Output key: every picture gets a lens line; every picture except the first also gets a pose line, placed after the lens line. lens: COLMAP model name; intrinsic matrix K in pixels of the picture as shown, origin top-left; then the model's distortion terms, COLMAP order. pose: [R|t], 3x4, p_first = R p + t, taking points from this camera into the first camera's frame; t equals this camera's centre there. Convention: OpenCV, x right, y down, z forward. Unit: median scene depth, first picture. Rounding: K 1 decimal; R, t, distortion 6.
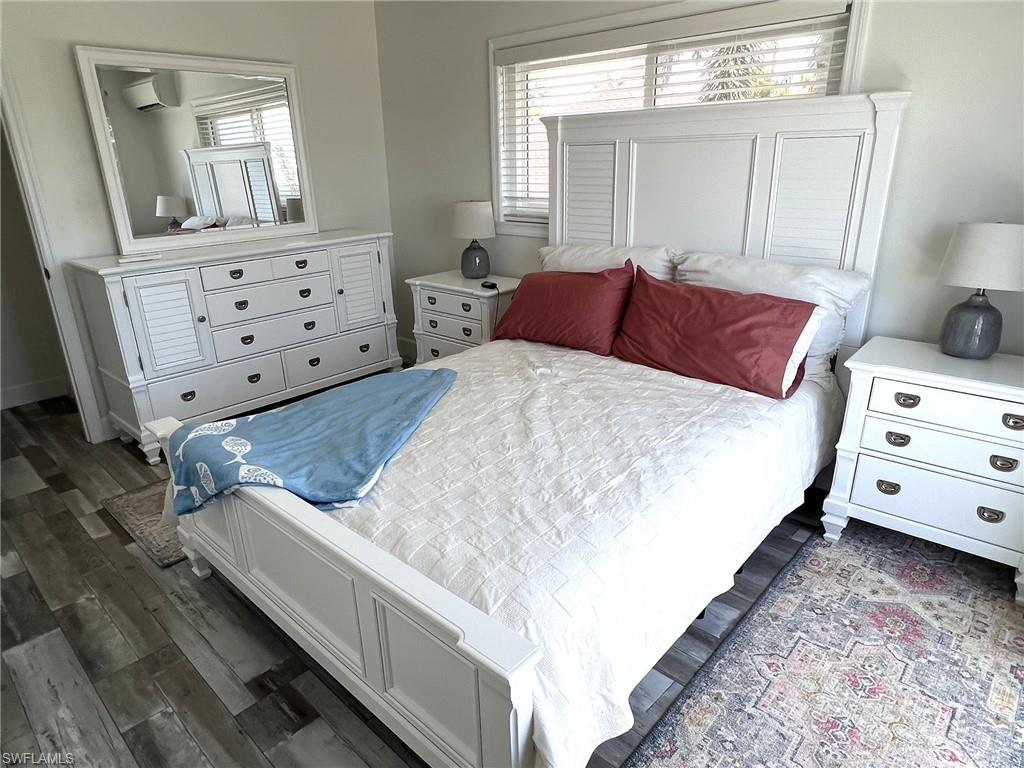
lens RADIAL K [[628.0, 0, 504.6], [0, 628.0, 386.9], [0, 0, 1]] dist [0.001495, -0.003469]
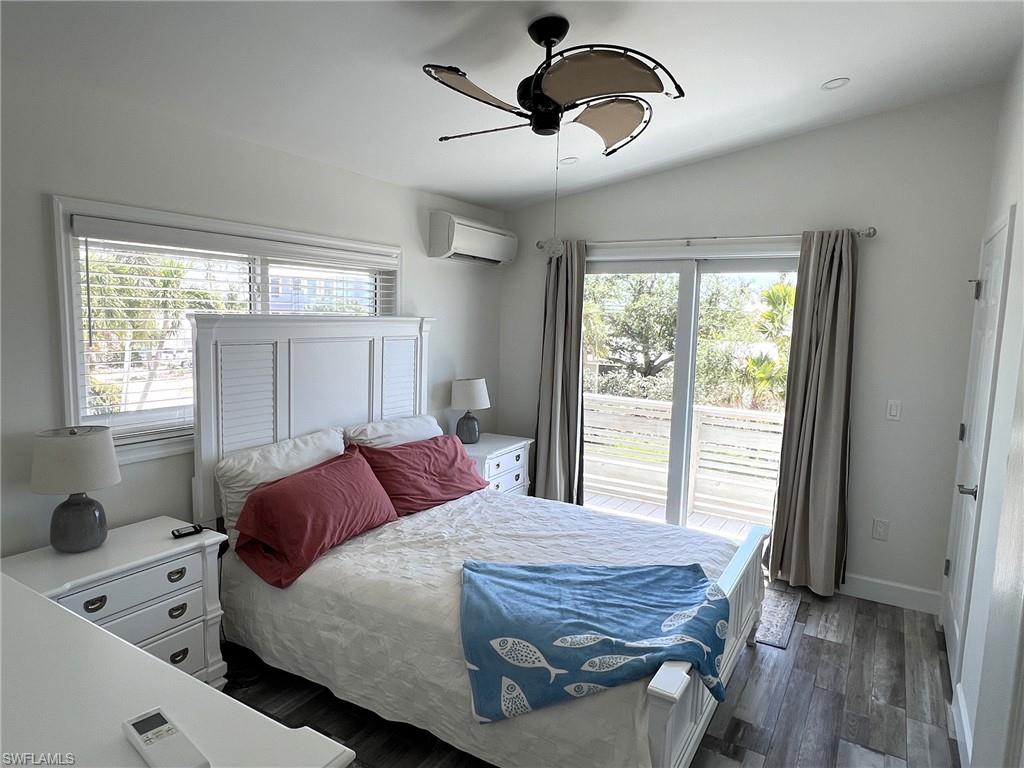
lens RADIAL K [[628.0, 0, 504.6], [0, 628.0, 386.9], [0, 0, 1]] dist [0.001495, -0.003469]
pose [[-0.207253, -0.096223, 0.973544, -1.016289], [0.313689, 0.936068, 0.159299, -0.413461], [-0.926631, 0.338406, -0.163819, 0.952504]]
